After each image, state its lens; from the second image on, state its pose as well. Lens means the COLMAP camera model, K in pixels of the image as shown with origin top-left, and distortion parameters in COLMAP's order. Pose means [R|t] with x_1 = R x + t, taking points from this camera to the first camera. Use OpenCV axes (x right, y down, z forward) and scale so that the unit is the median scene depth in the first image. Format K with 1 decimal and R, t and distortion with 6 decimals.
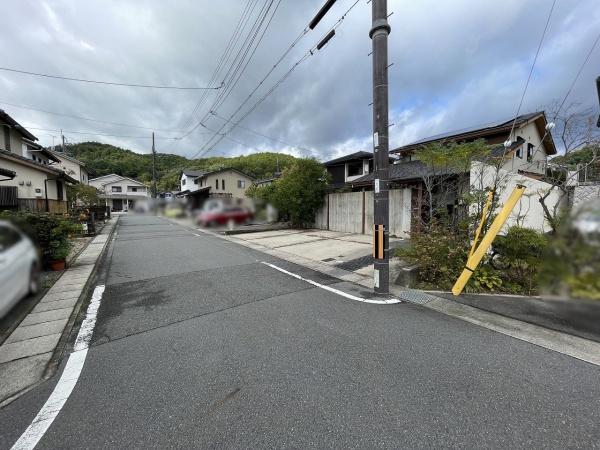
lens RADIAL K [[241.1, 0, 300.1], [0, 241.1, 224.1], [0, 0, 1]] dist [-0.003680, -0.000006]
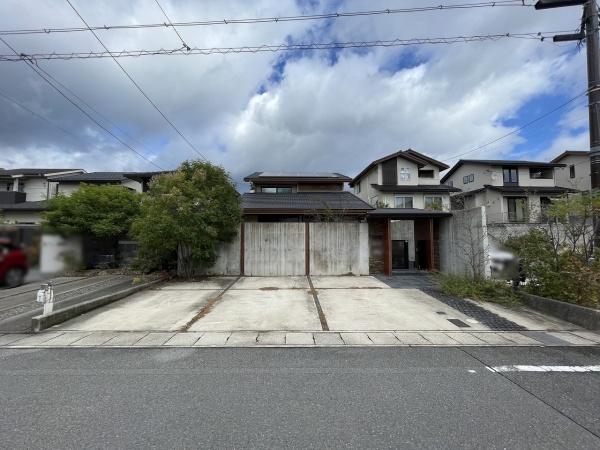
lens RADIAL K [[241.2, 0, 300.0], [0, 241.2, 223.7], [0, 0, 1]] dist [-0.003999, 0.000068]
pose [[0.559010, 0.051194, 0.827579, -0.416481], [0.052292, 0.993929, -0.096806, -0.052888], [-0.827511, 0.097391, 0.552939, 0.560838]]
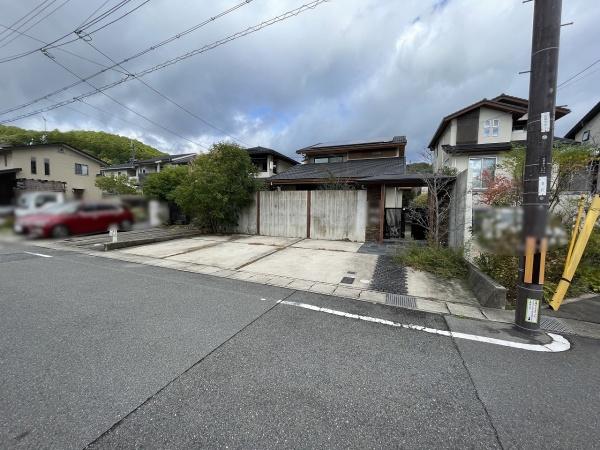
lens RADIAL K [[241.2, 0, 300.4], [0, 241.2, 224.1], [0, 0, 1]] dist [-0.003999, 0.000068]
pose [[0.848540, -0.018777, 0.528797, -0.231347], [0.015758, 0.999824, 0.010217, -0.020820], [-0.528896, -0.000337, 0.848687, 0.258061]]
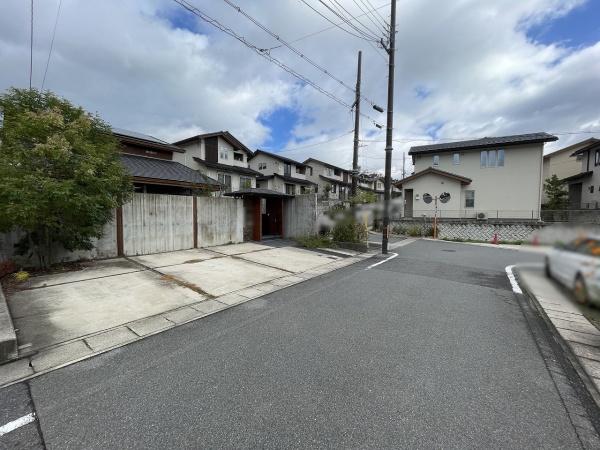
lens RADIAL K [[241.2, 0, 299.8], [0, 241.2, 224.0], [0, 0, 1]] dist [-0.003999, 0.000068]
pose [[-0.291655, -0.048916, 0.955272, -0.618459], [0.051564, 0.996435, 0.066767, -0.076428], [-0.955133, 0.068730, -0.288093, 0.886956]]
